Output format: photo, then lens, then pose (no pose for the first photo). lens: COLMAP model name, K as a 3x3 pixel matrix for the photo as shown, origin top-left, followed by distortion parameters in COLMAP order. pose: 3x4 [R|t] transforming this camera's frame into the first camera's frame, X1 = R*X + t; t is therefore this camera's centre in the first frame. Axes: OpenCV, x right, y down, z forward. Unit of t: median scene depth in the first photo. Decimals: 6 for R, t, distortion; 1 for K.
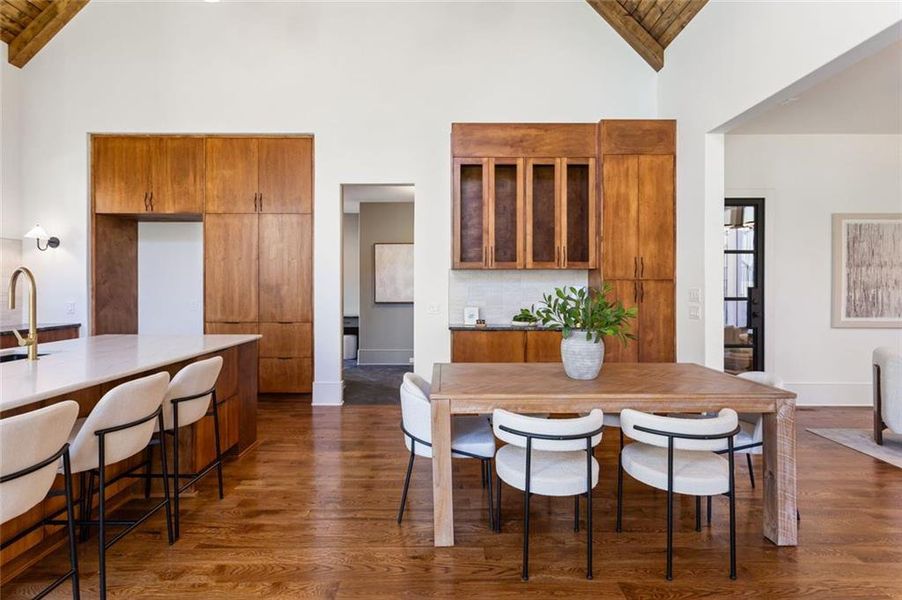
lens RADIAL K [[436.4, 0, 451.4], [0, 436.4, 287.0], [0, 0, 1]] dist [0.008062, -0.000714]
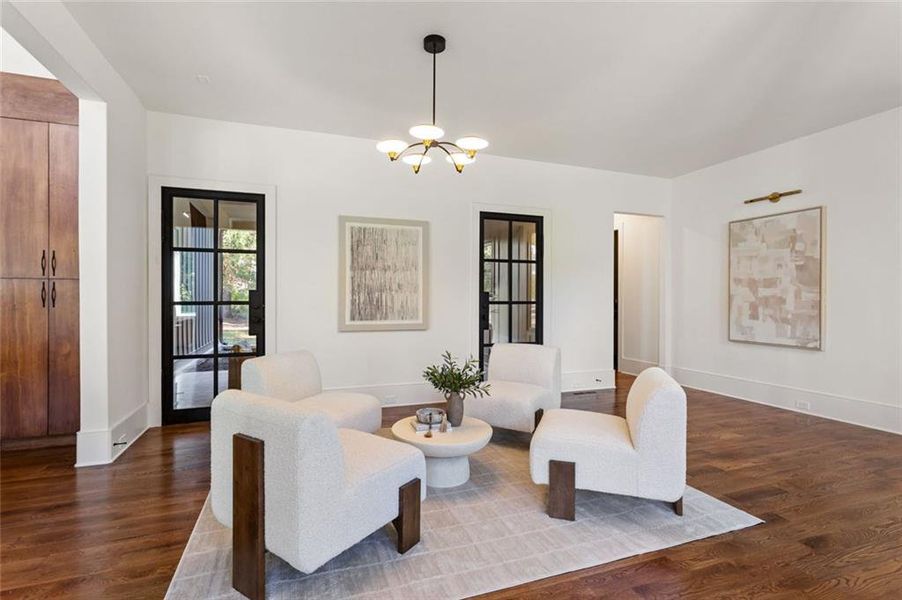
lens RADIAL K [[436.4, 0, 456.8], [0, 436.4, 301.7], [0, 0, 1]] dist [0.008062, -0.000714]
pose [[0.939787, -0.002667, 0.341751, 0.744232], [-0.003585, 0.999838, 0.017661, 0.006976], [-0.341742, -0.017822, 0.939625, -0.010889]]
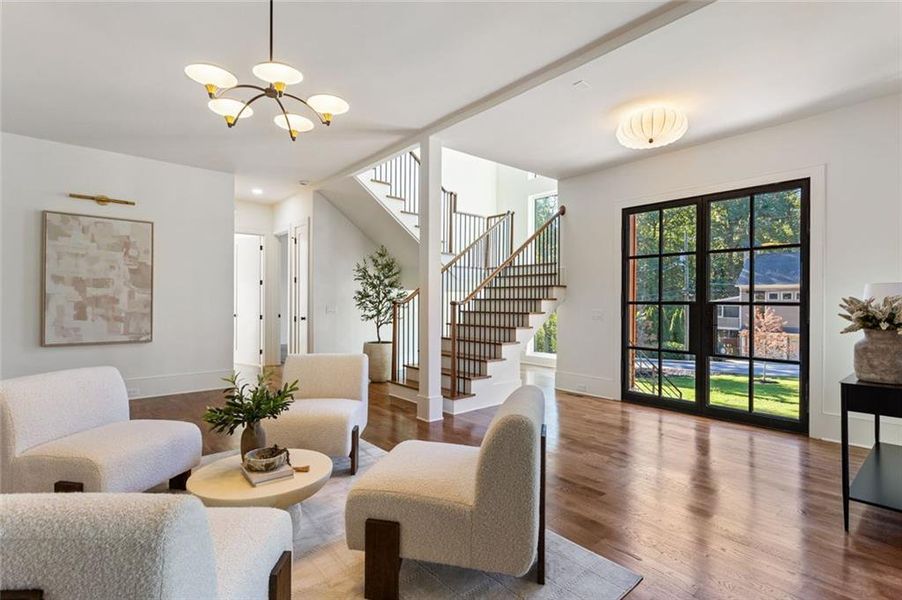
lens RADIAL K [[436.4, 0, 448.6], [0, 436.4, 299.0], [0, 0, 1]] dist [0.008062, -0.000714]
pose [[-0.648945, -0.001376, 0.760834, 0.460712], [-0.012918, 0.999874, -0.009210, 0.015309], [-0.760725, -0.015805, -0.648881, 0.712246]]
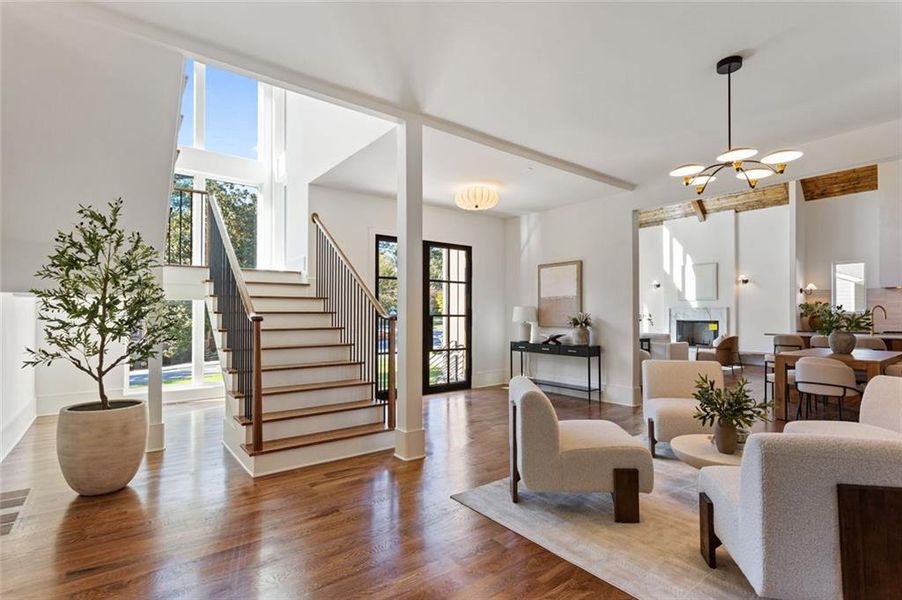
lens RADIAL K [[436.4, 0, 450.4], [0, 436.4, 309.8], [0, 0, 1]] dist [0.008062, -0.000714]
pose [[-0.791352, -0.009026, -0.611294, 1.574833], [0.001939, 0.999849, -0.017274, 0.014150], [0.611358, -0.014855, -0.791215, 0.801695]]
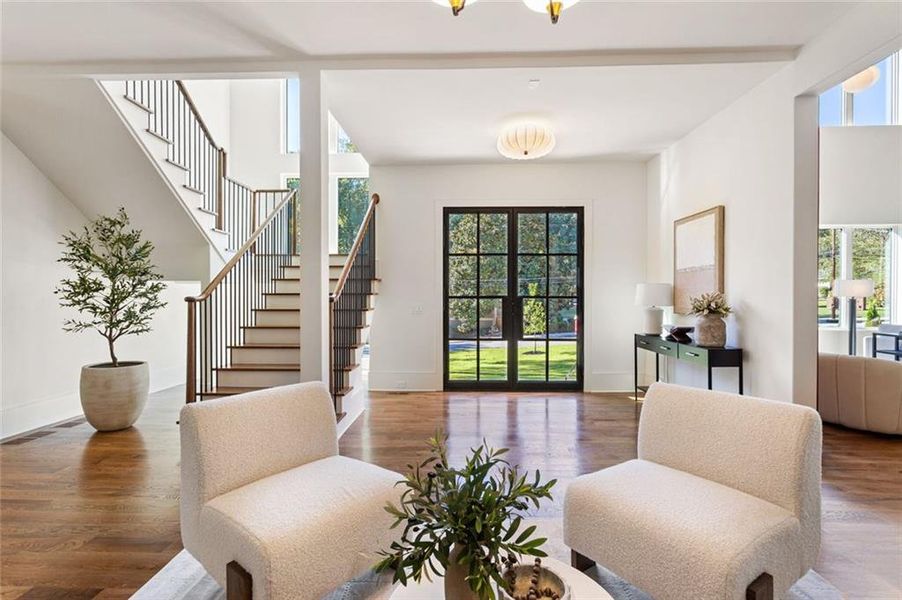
lens RADIAL K [[436.4, 0, 450.7], [0, 436.4, 299.4], [0, 0, 1]] dist [0.008062, -0.000714]
pose [[-0.999701, -0.001213, 0.024424, 0.947701], [-0.001247, 0.999998, -0.001377, 0.016002], [-0.024423, -0.001407, -0.999701, 0.811581]]
